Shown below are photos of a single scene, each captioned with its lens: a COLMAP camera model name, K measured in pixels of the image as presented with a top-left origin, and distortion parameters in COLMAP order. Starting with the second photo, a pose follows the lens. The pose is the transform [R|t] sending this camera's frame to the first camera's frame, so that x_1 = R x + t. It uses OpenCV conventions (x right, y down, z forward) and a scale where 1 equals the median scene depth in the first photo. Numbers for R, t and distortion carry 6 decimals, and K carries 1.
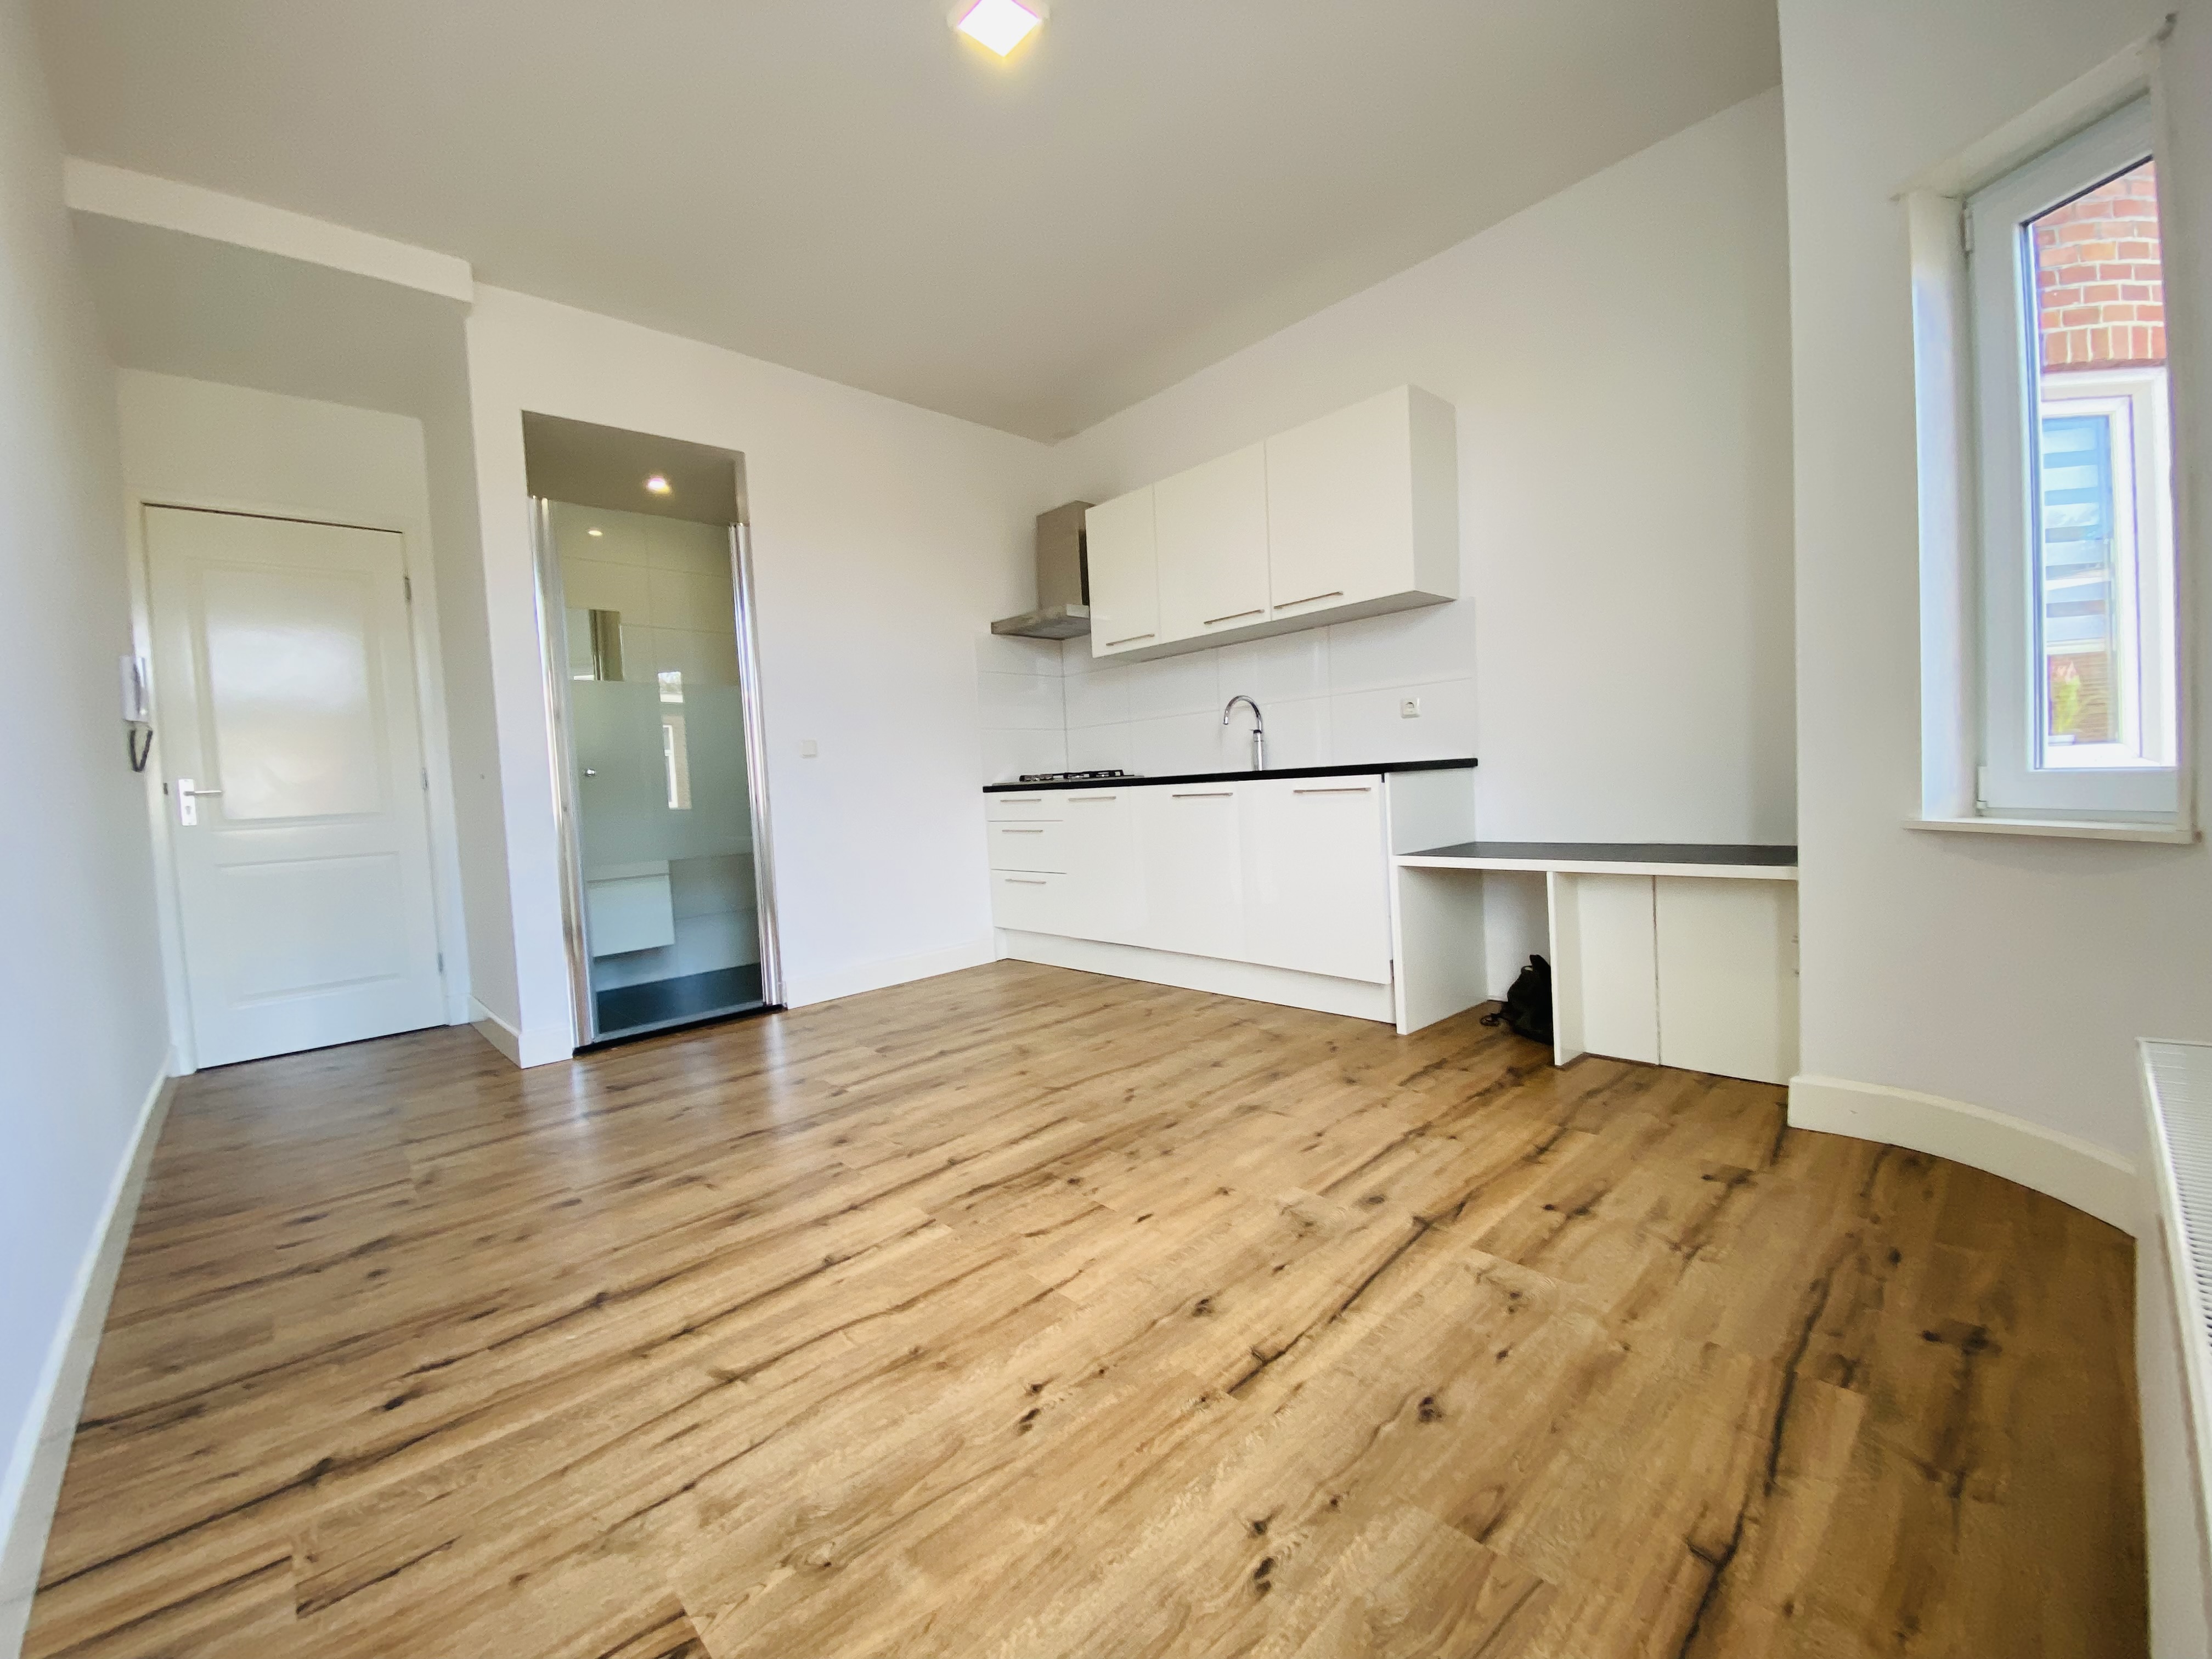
lens RADIAL K [[908.2, 0, 1107.3], [0, 908.2, 812.8], [0, 0, 1]] dist [-0.002798, -0.001277]
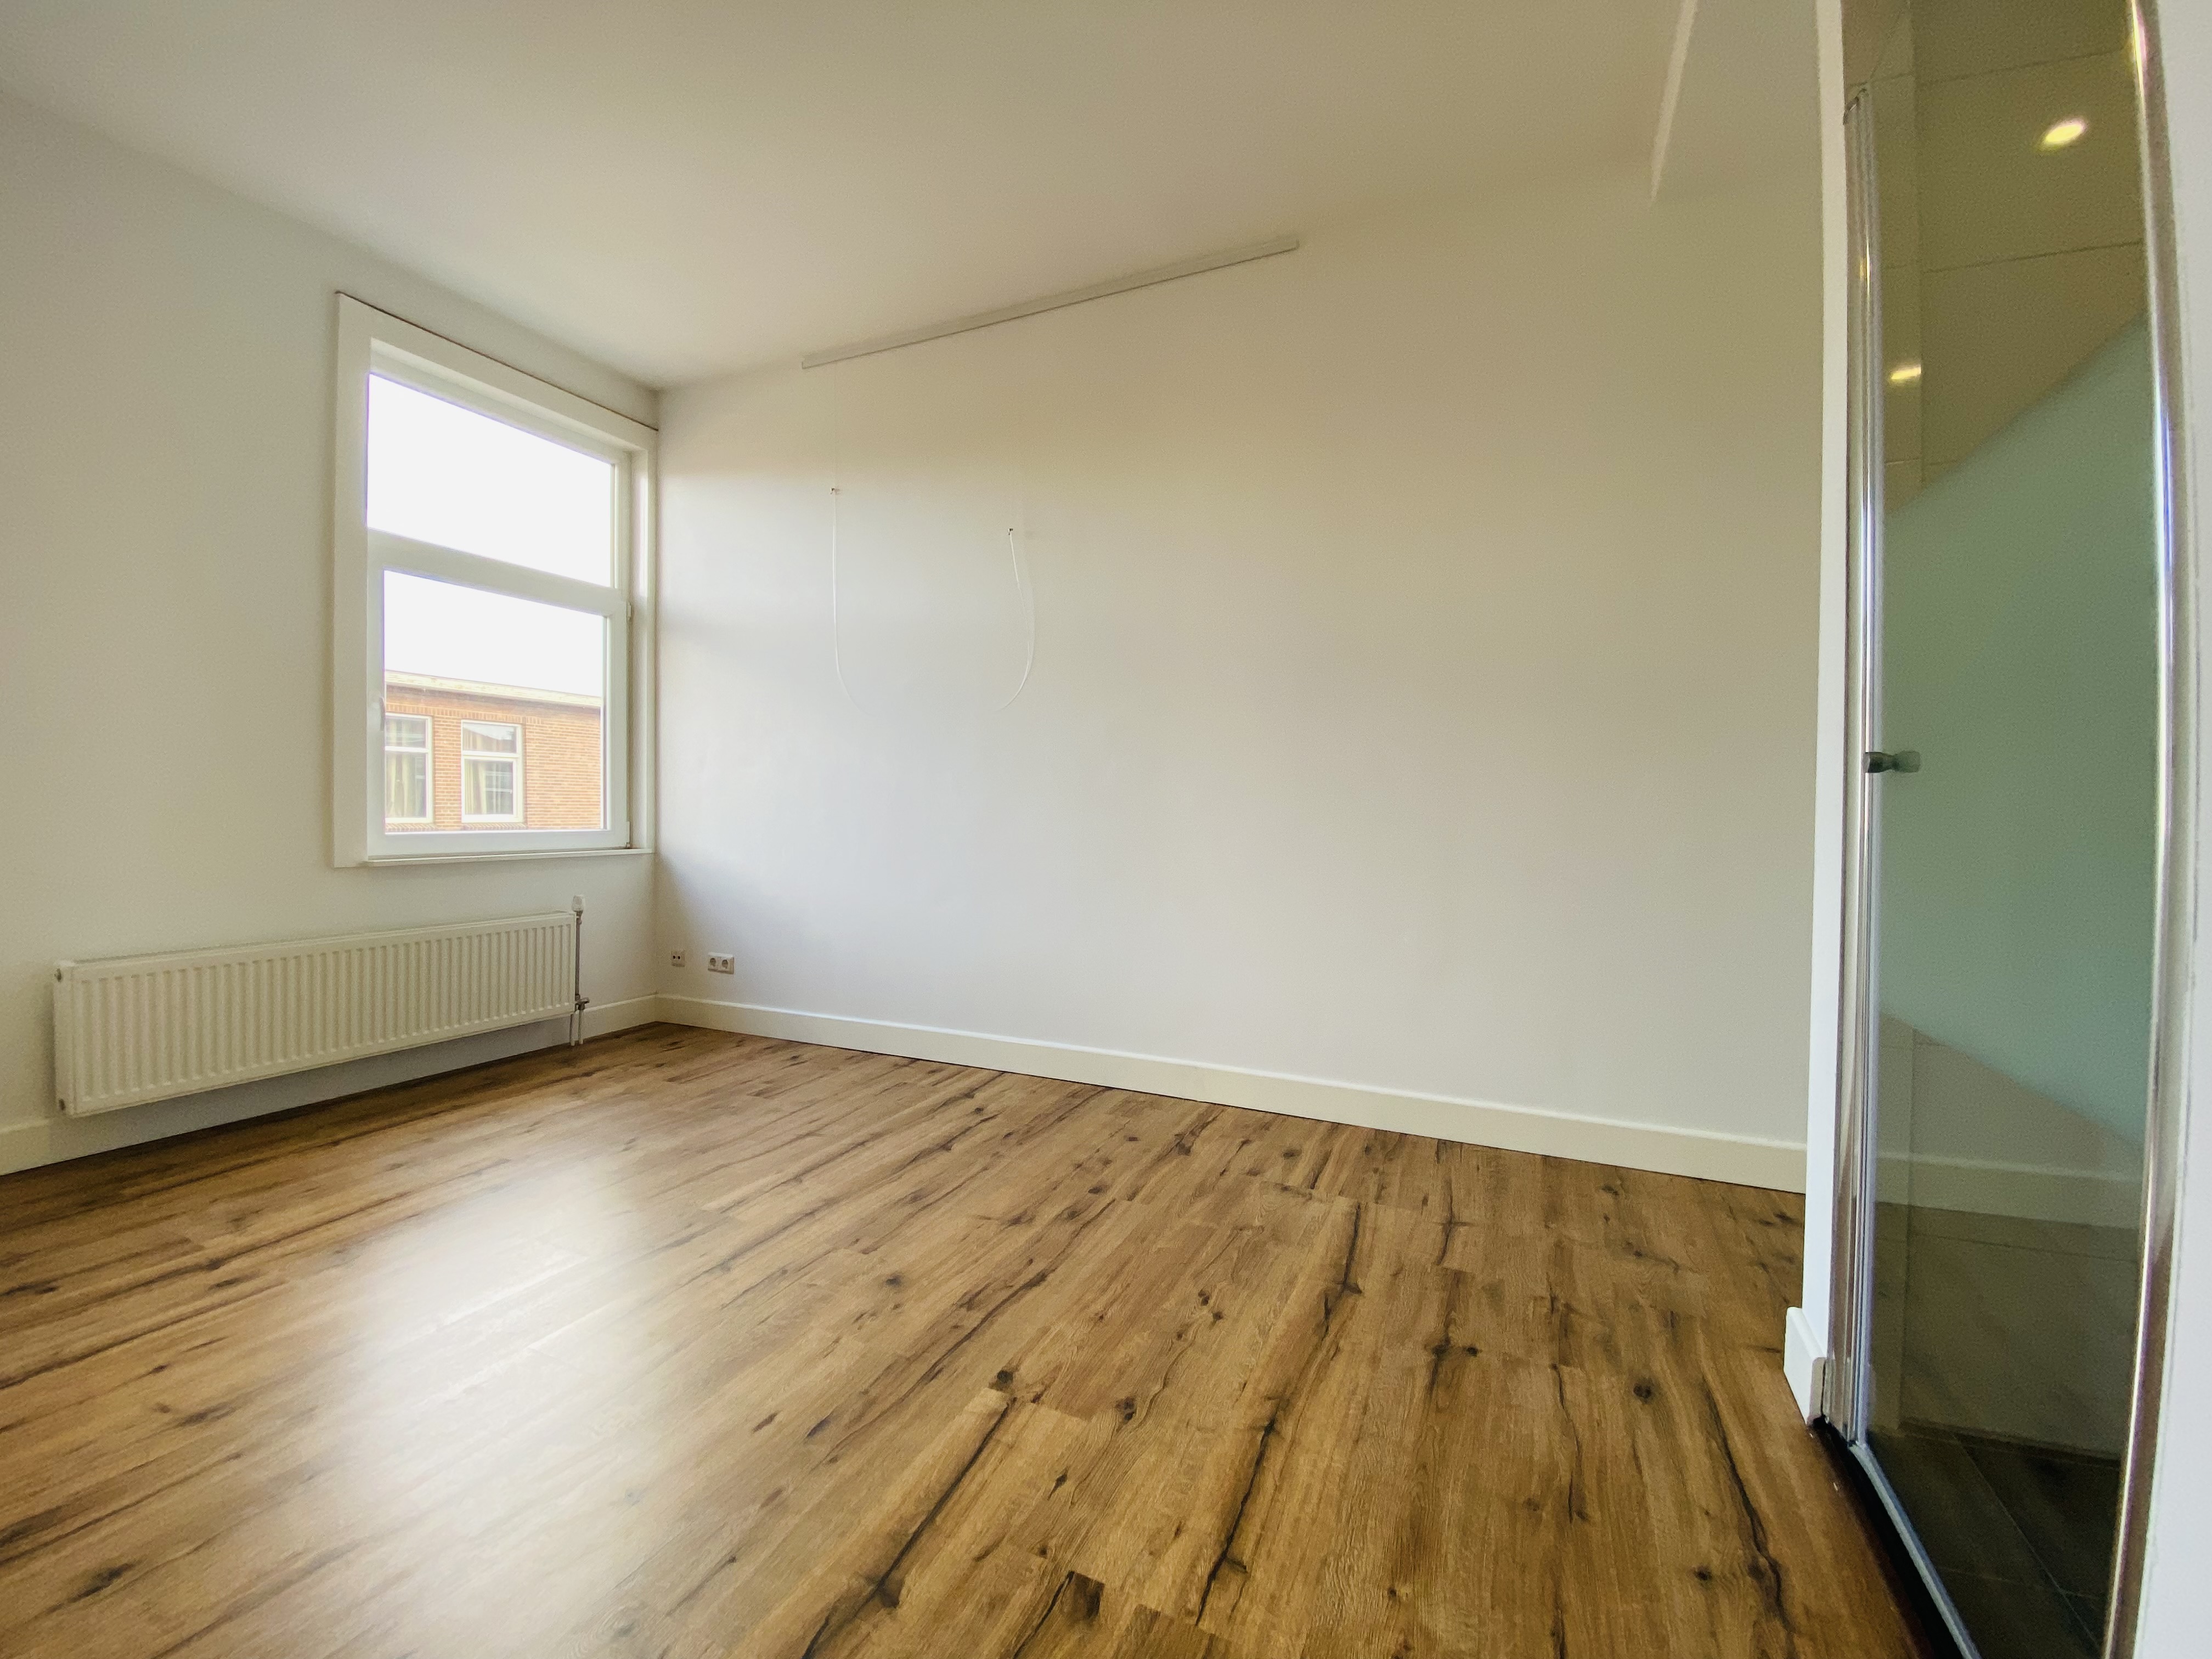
lens RADIAL K [[908.2, 0, 1106.6], [0, 908.2, 821.2], [0, 0, 1]] dist [-0.002798, -0.001277]
pose [[-0.925494, 0.059679, -0.374030, -0.269940], [0.032761, 0.996421, 0.077921, -0.125676], [0.377342, 0.059862, -0.924137, 2.472789]]
